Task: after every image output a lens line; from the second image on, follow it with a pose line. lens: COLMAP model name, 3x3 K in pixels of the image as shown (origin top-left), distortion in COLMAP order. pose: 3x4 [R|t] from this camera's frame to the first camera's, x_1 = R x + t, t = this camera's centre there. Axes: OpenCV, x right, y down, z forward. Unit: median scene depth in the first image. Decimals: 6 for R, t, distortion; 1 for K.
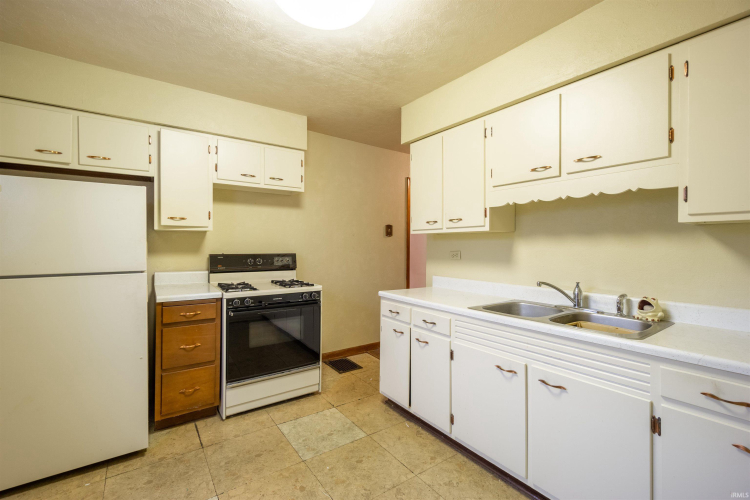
lens RADIAL K [[327.8, 0, 361.6], [0, 327.8, 245.9], [0, 0, 1]] dist [-0.003123, 0.002210]
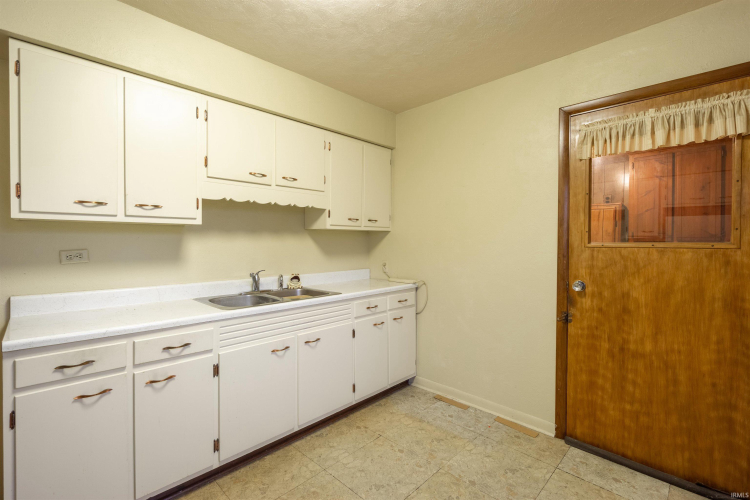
lens RADIAL K [[327.8, 0, 372.7], [0, 327.8, 252.4], [0, 0, 1]] dist [-0.003123, 0.002210]
pose [[-0.187202, -0.028085, 0.981920, -0.561004], [0.004700, 0.999554, 0.029486, 0.005331], [-0.982310, 0.010135, -0.186986, 0.684748]]
